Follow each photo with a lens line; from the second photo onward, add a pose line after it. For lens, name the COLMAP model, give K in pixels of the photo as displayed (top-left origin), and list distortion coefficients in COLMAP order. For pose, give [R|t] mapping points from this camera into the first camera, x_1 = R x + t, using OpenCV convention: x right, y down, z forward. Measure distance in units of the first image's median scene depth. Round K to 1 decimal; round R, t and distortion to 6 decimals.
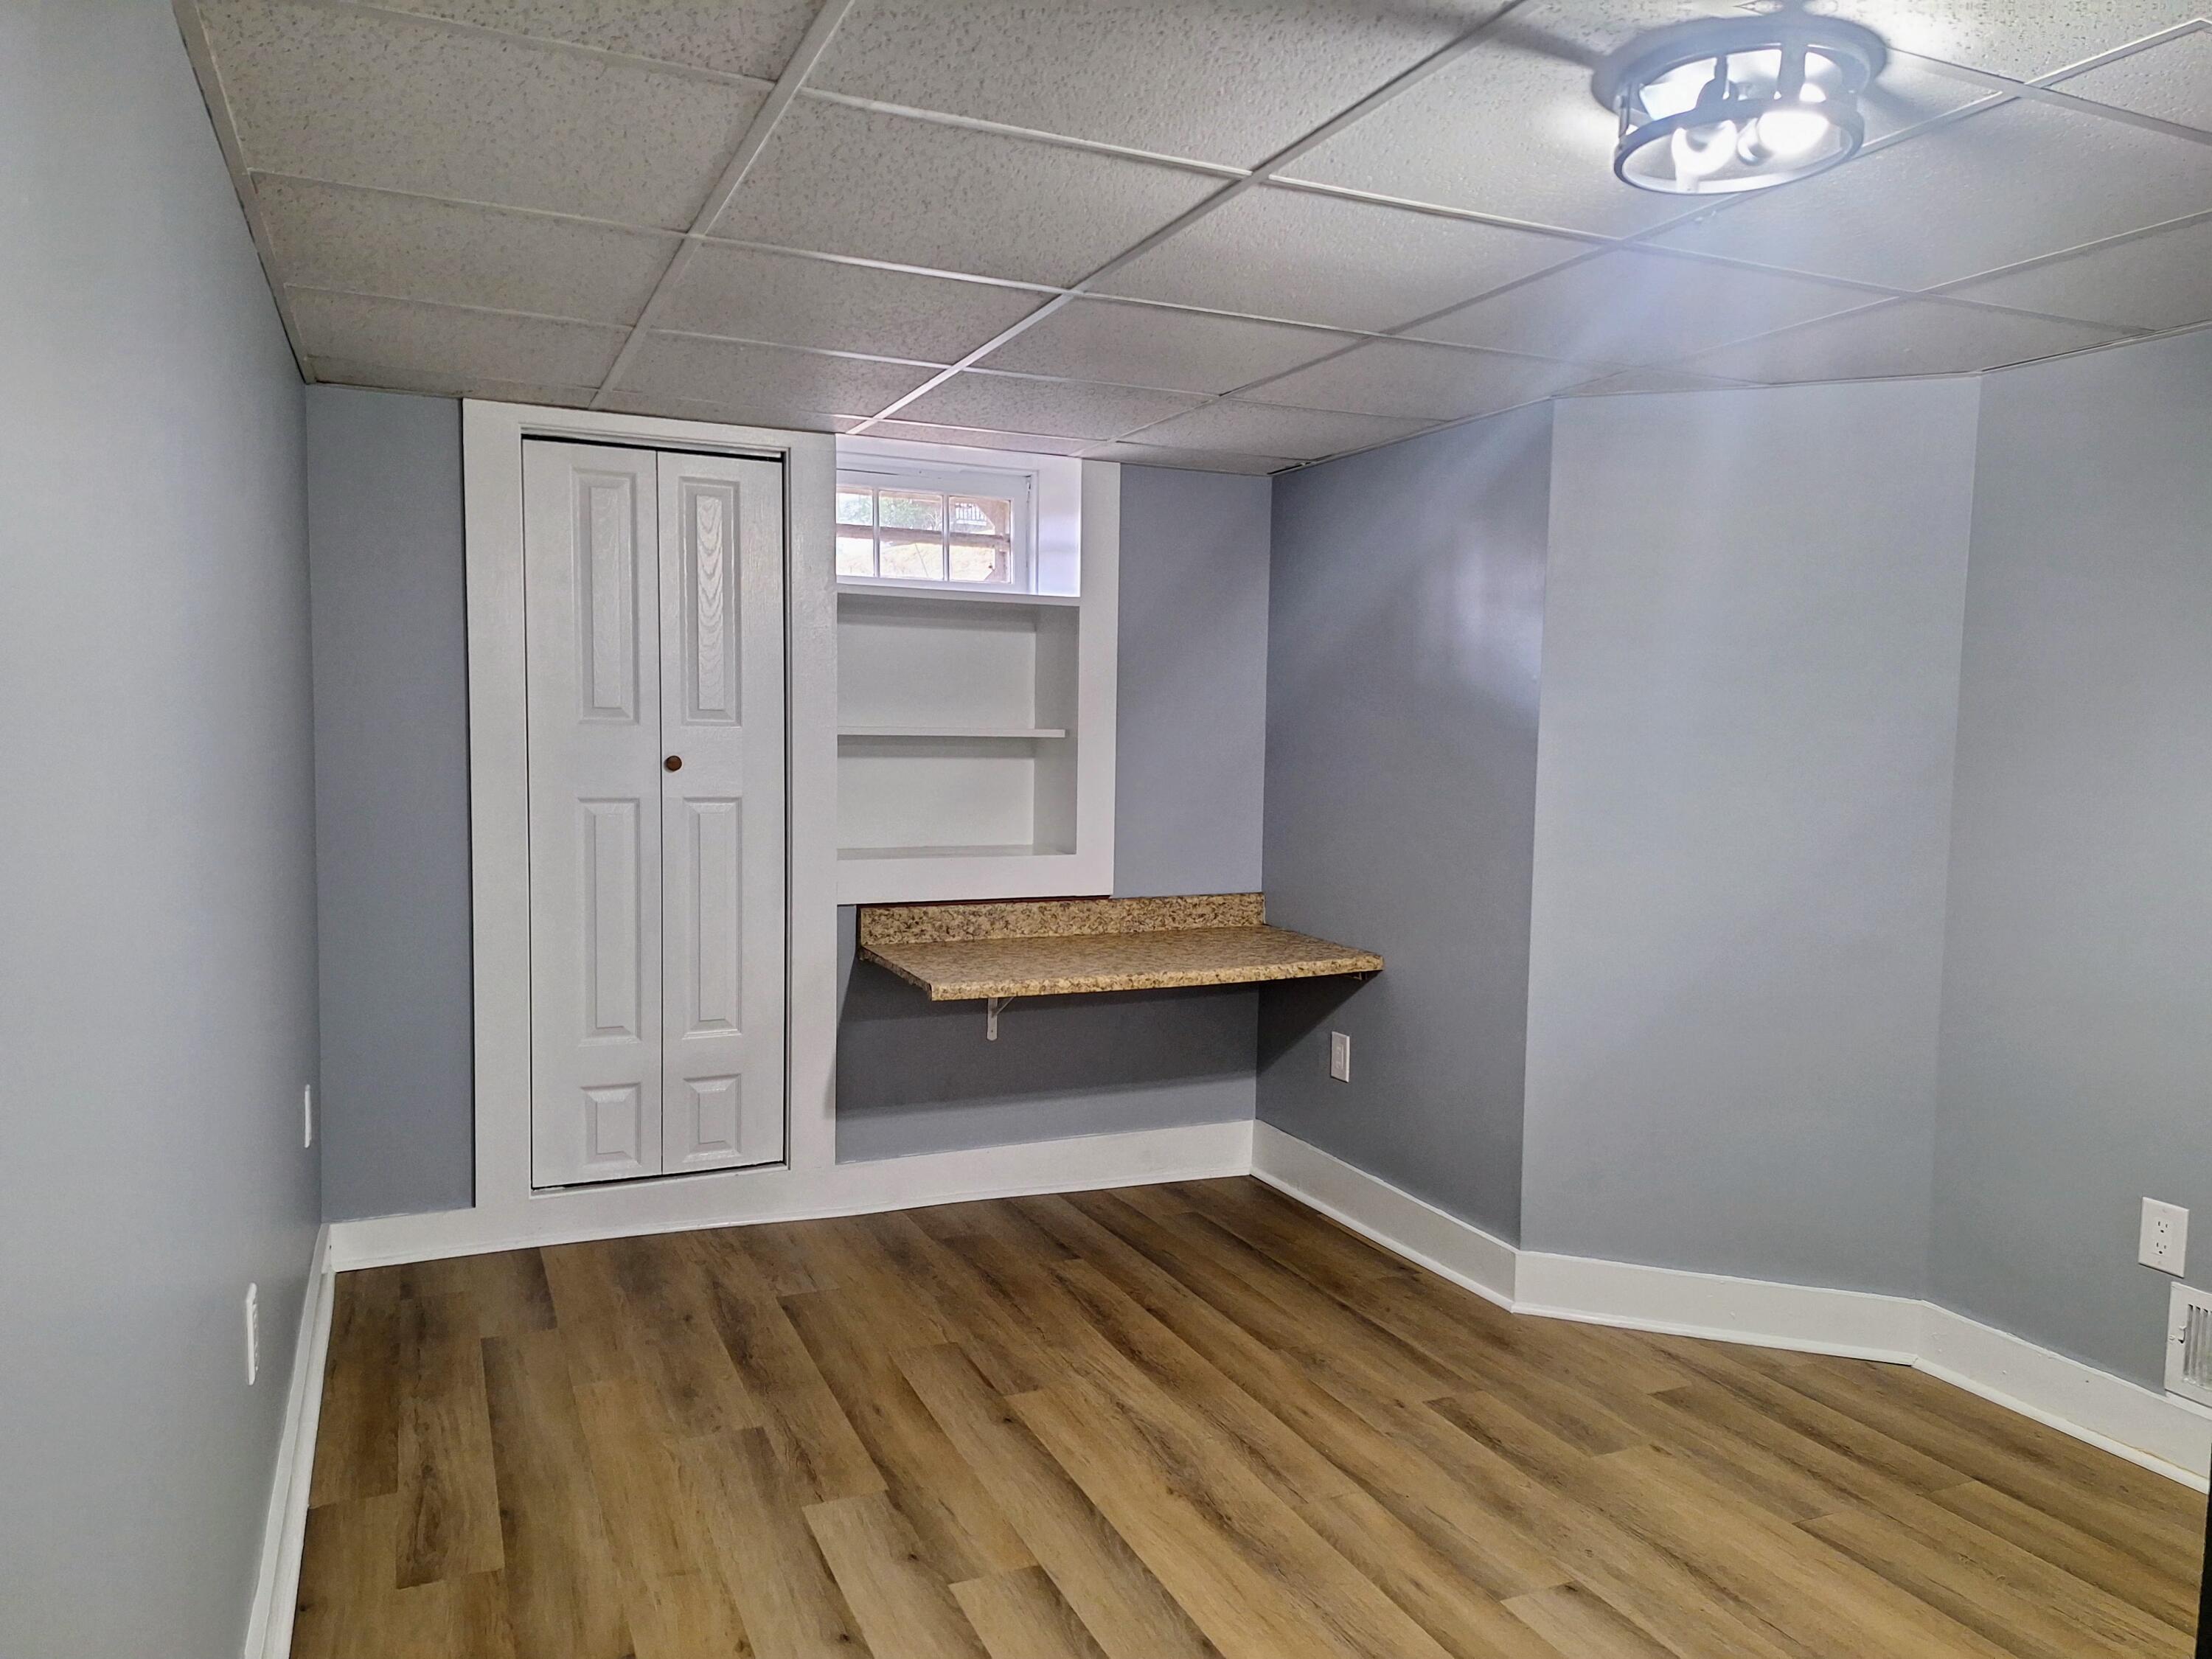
lens RADIAL K [[1526.5, 0, 1110.5], [0, 1526.5, 835.4], [0, 0, 1]] dist [0.049004, -0.012937]
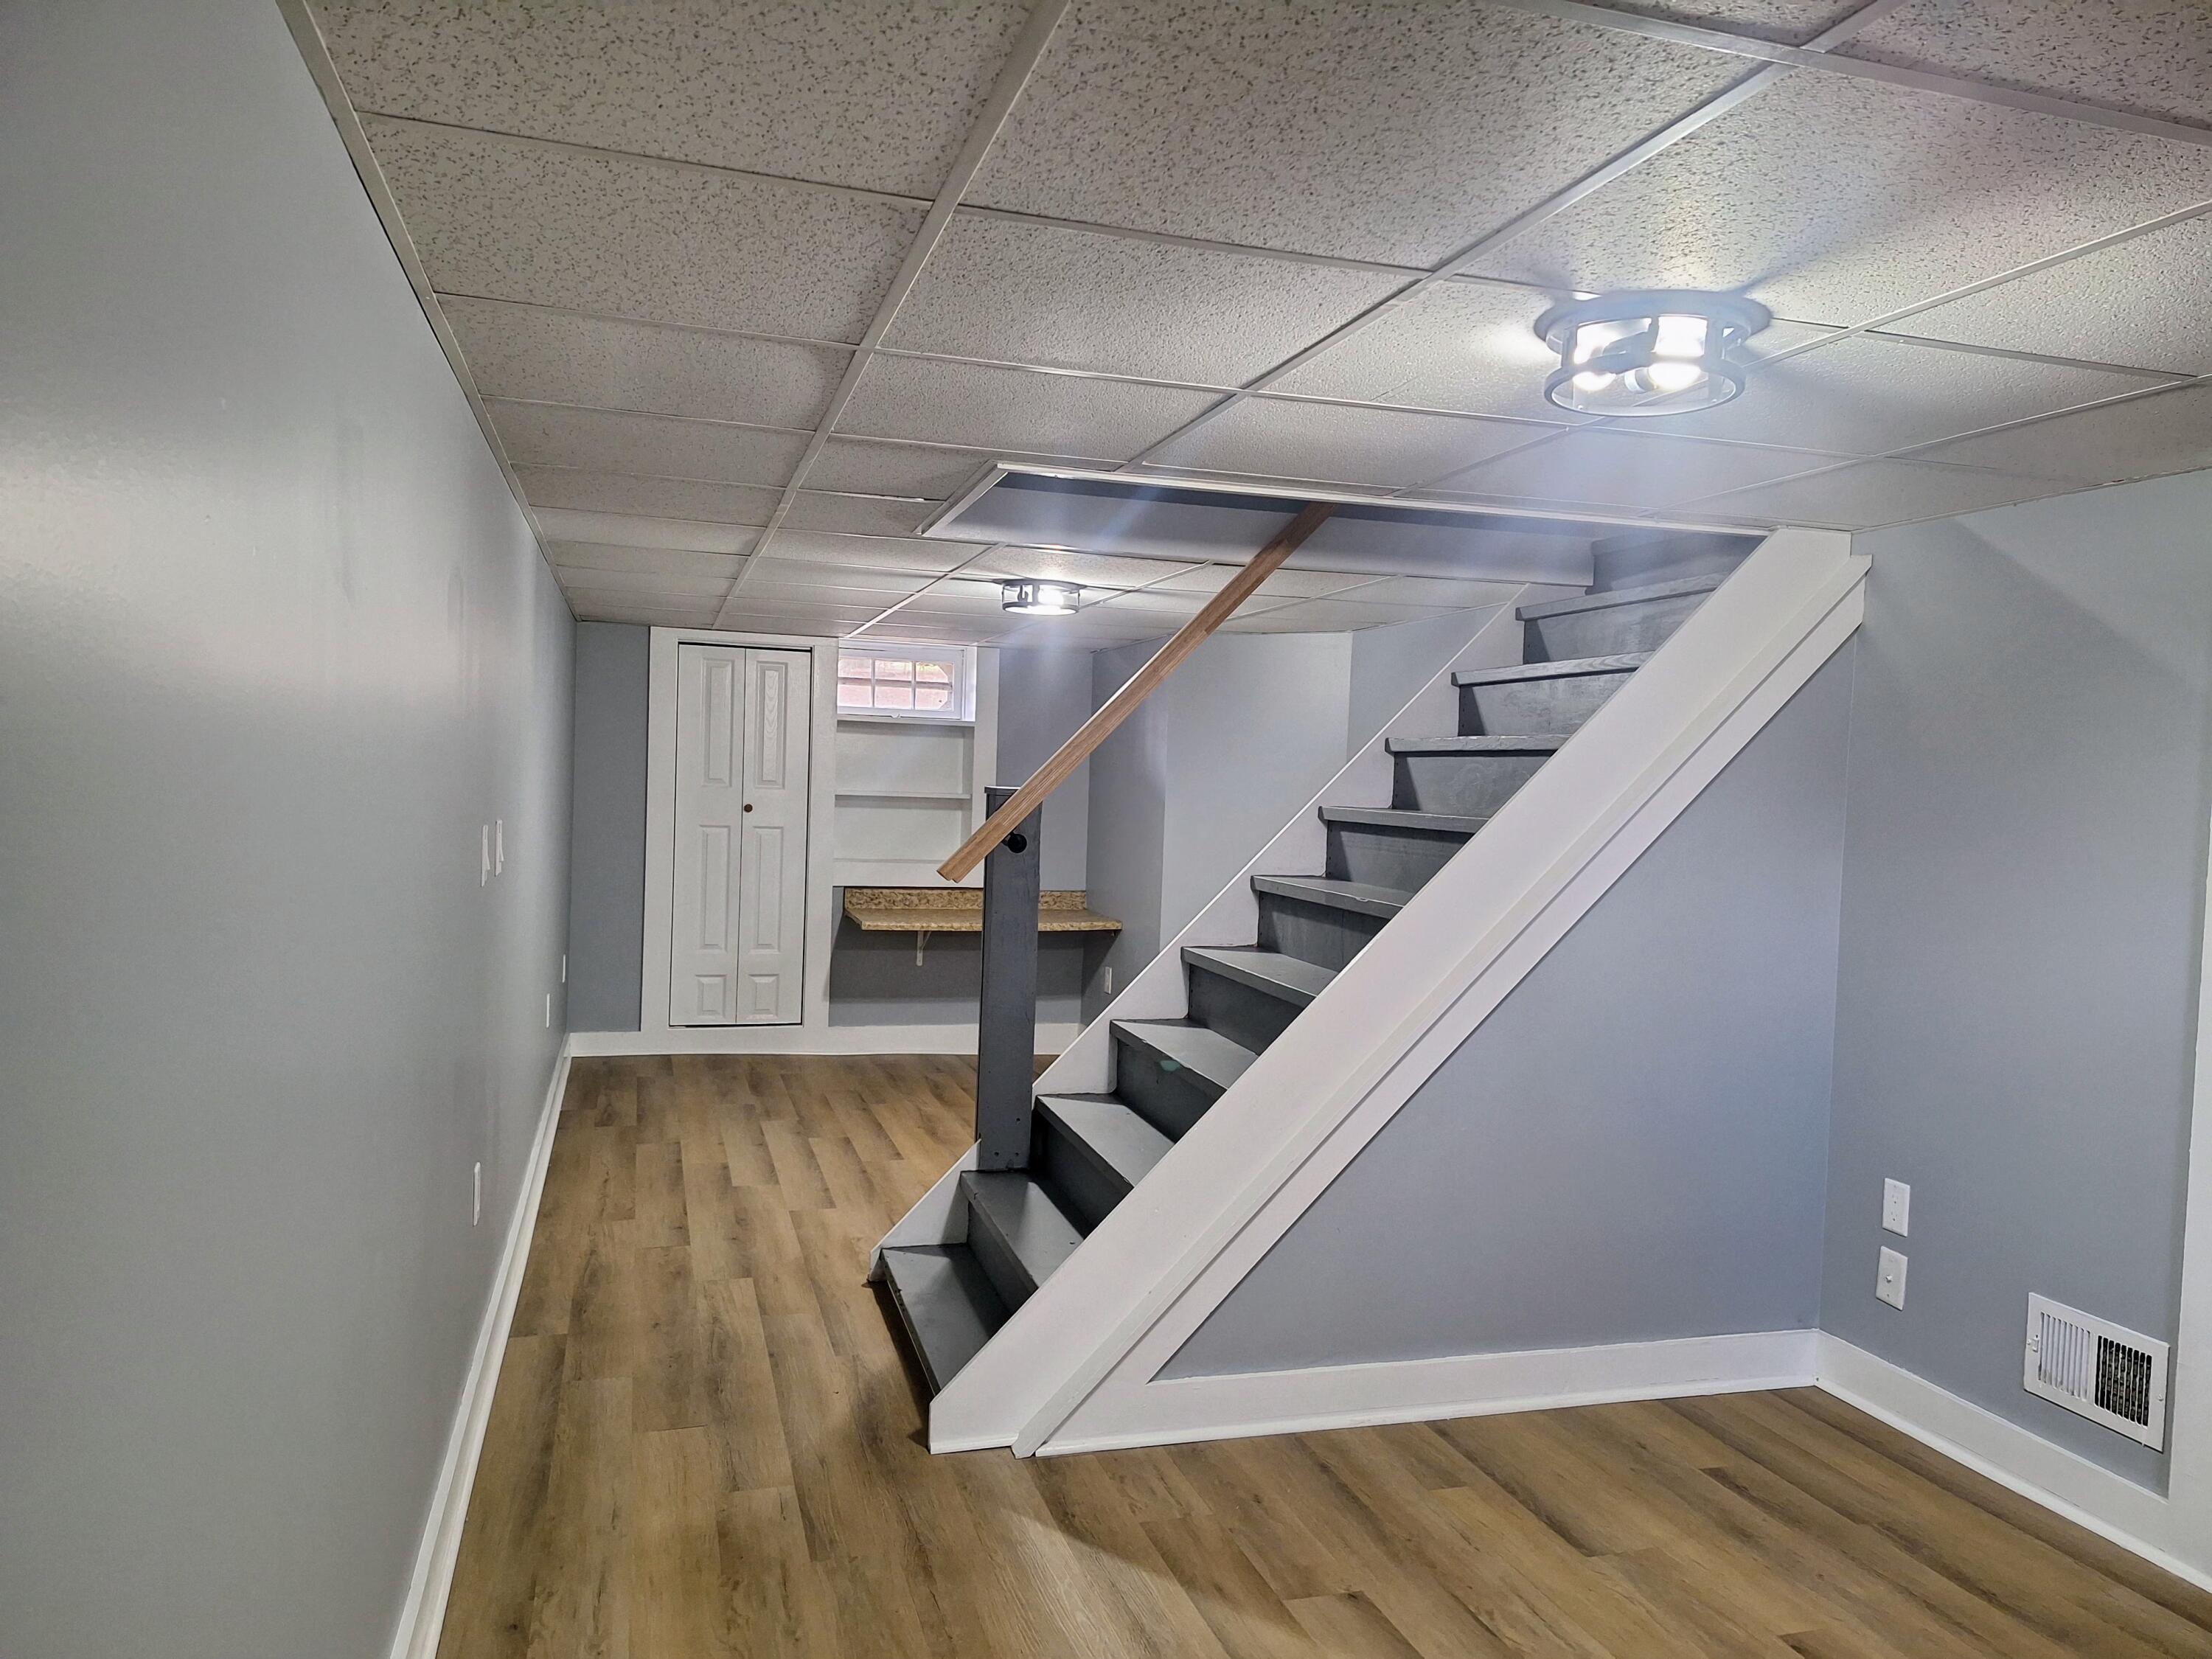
lens RADIAL K [[1526.5, 0, 1110.8], [0, 1526.5, 827.9], [0, 0, 1]] dist [0.049004, -0.012937]
pose [[0.991262, 0.020043, -0.130373, 0.405179], [-0.026736, 0.998402, -0.049792, 0.059491], [0.129166, 0.052842, 0.990214, -0.817747]]
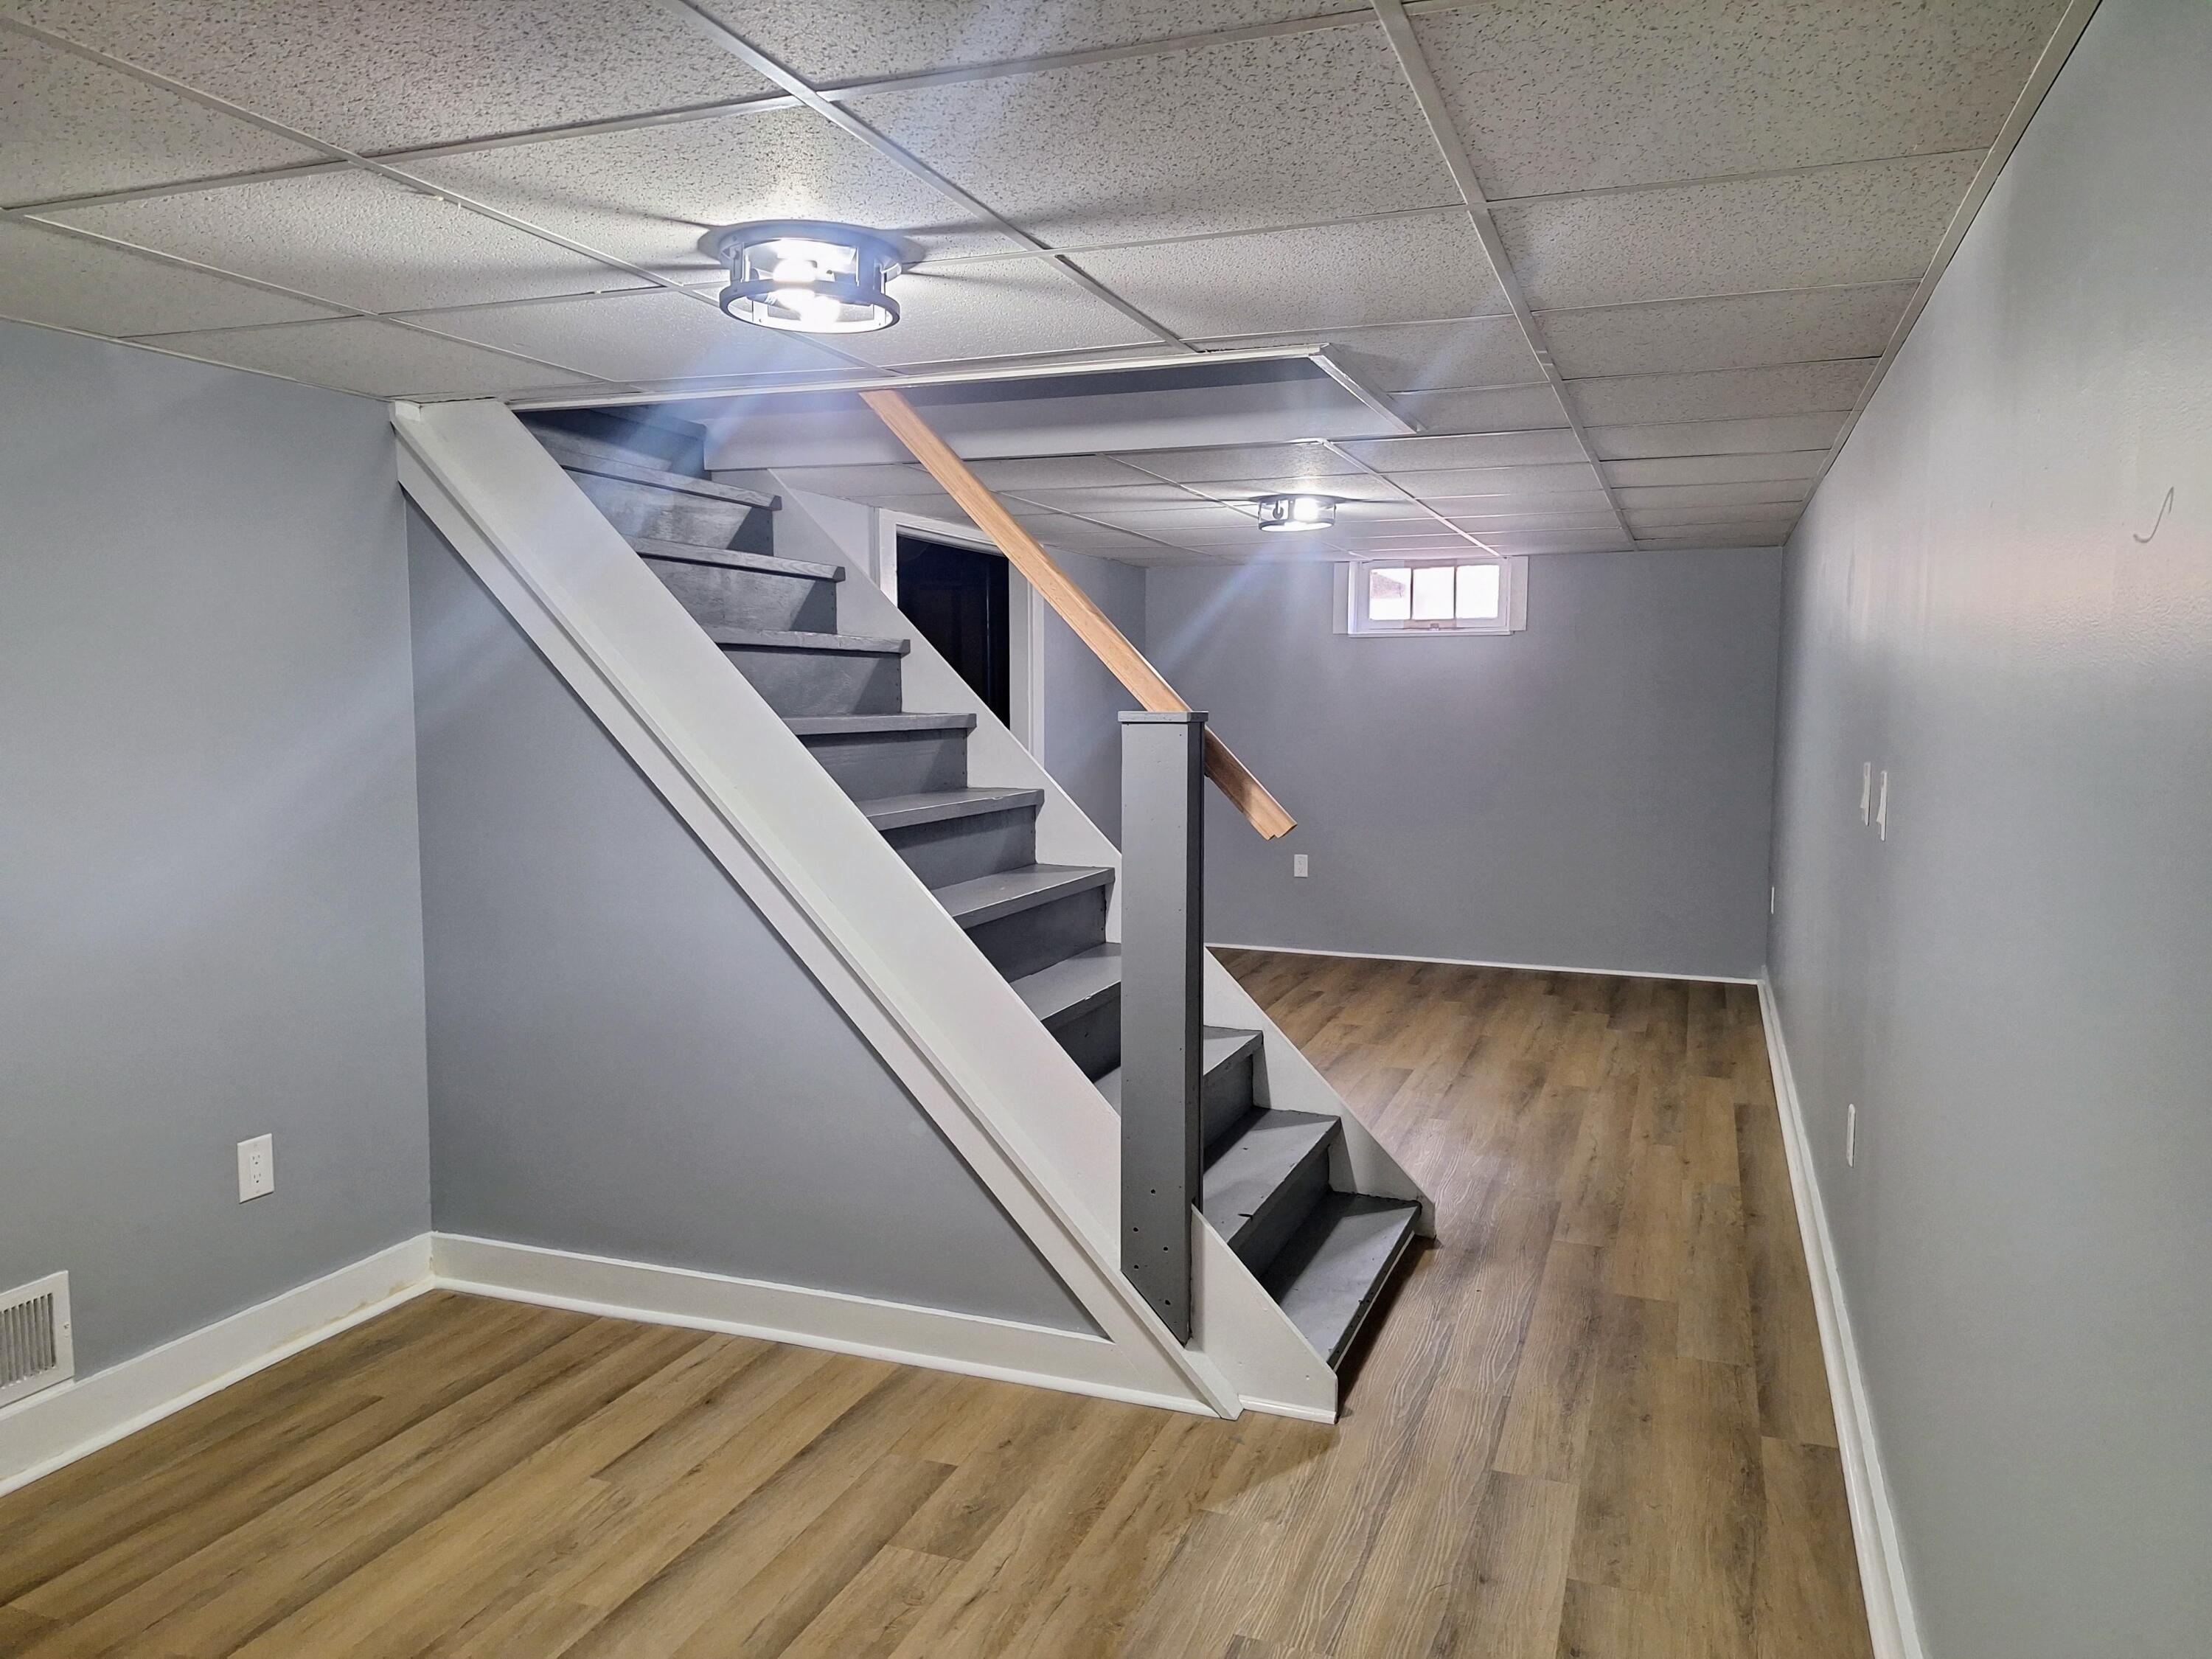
lens RADIAL K [[1526.5, 0, 1120.0], [0, 1526.5, 824.9], [0, 0, 1]] dist [0.049004, -0.012937]
pose [[-0.703238, -0.090002, 0.705235, -0.332075], [0.044667, 0.984402, 0.170170, -0.098182], [-0.709550, 0.151170, -0.688248, 0.796127]]
